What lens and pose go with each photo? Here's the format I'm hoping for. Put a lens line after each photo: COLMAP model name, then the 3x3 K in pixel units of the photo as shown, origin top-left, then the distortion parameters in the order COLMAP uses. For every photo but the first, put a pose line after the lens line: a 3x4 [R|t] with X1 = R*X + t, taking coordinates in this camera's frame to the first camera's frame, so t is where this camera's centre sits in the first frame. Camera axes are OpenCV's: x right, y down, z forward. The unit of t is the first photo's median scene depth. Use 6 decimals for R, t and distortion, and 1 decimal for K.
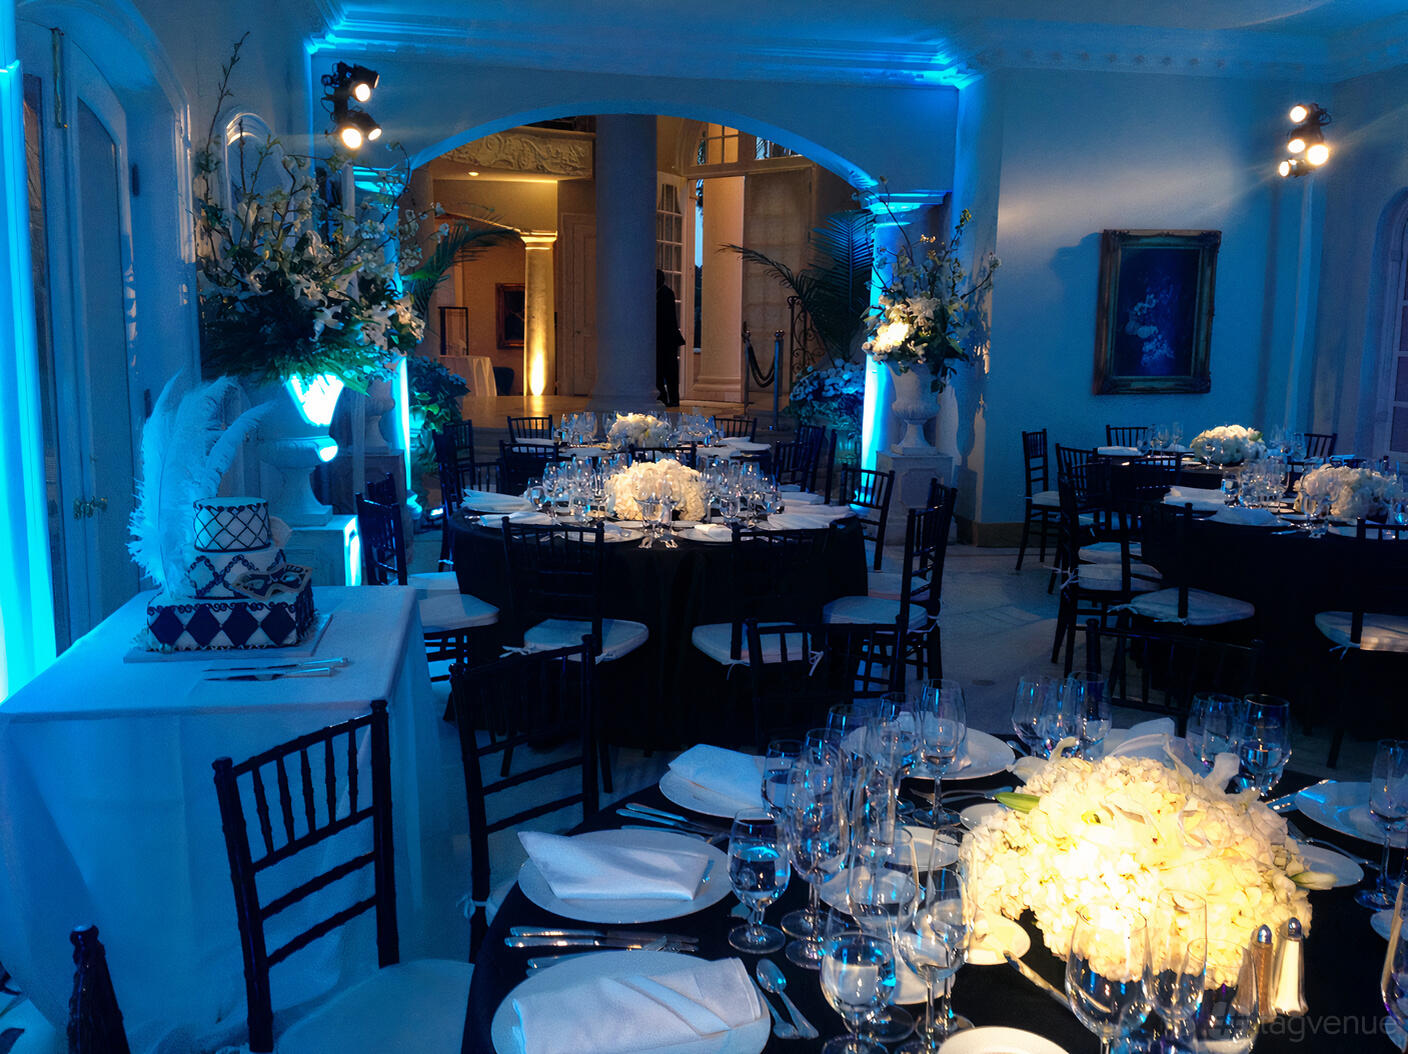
lens RADIAL K [[1281.1, 0, 709.6], [0, 1281.1, 525.5], [0, 0, 1]] dist [0.056162, -0.043306]
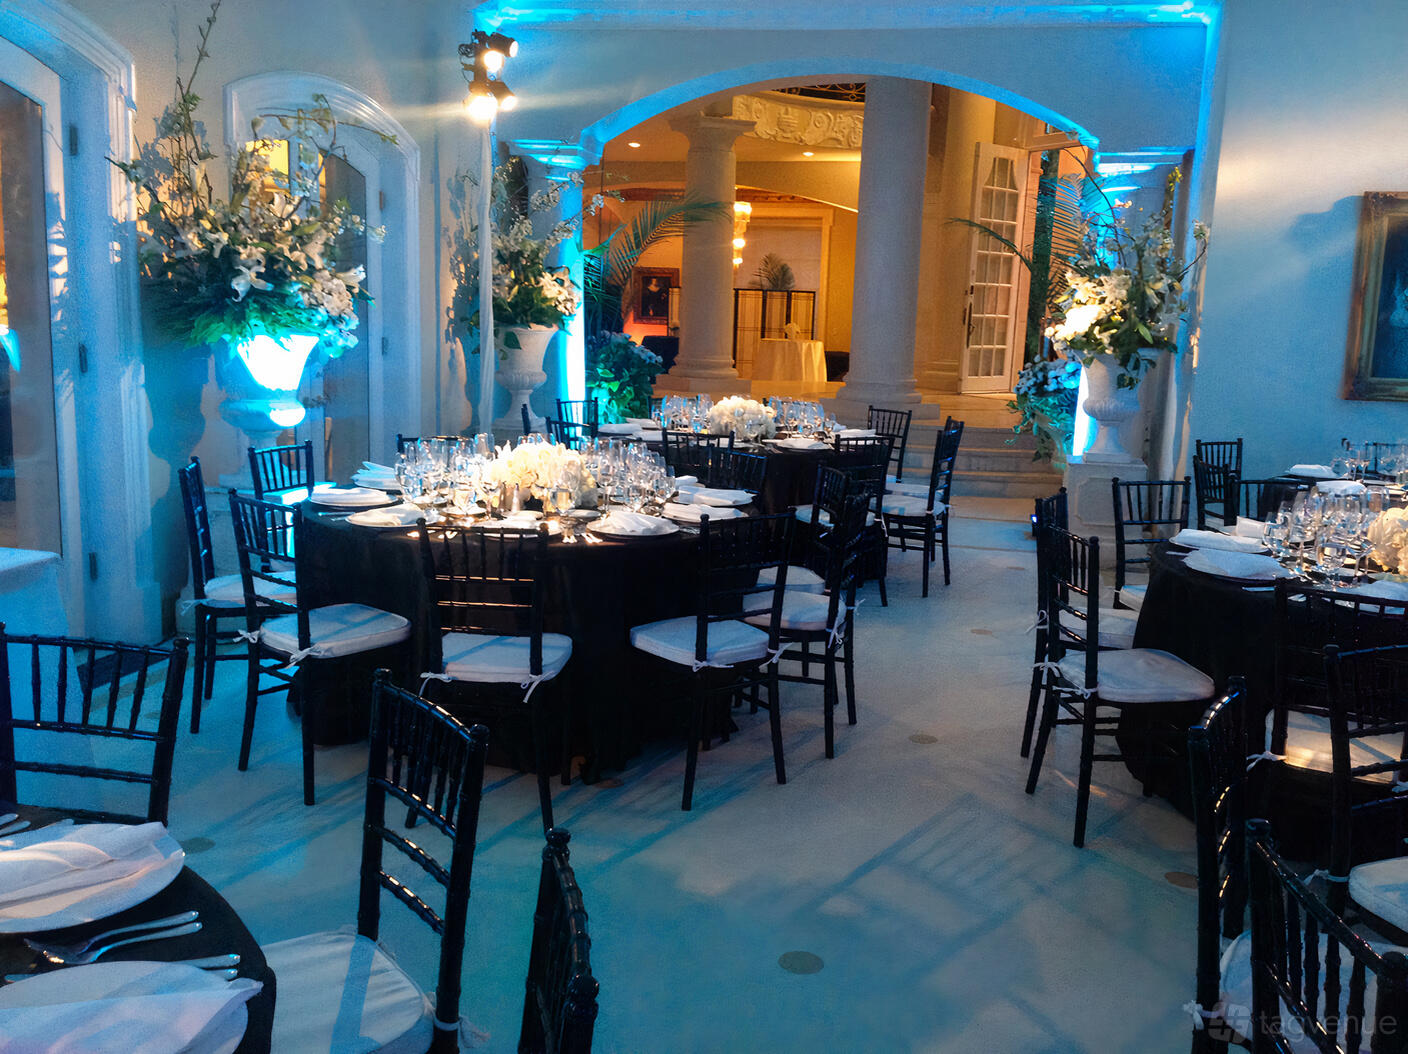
lens RADIAL K [[1281.1, 0, 708.8], [0, 1281.1, 524.7], [0, 0, 1]] dist [0.056162, -0.043306]
pose [[0.932683, 0.078122, -0.352137, 0.226089], [-0.075765, 0.996915, 0.020493, -0.011996], [0.352651, 0.007566, 0.935724, 0.119445]]
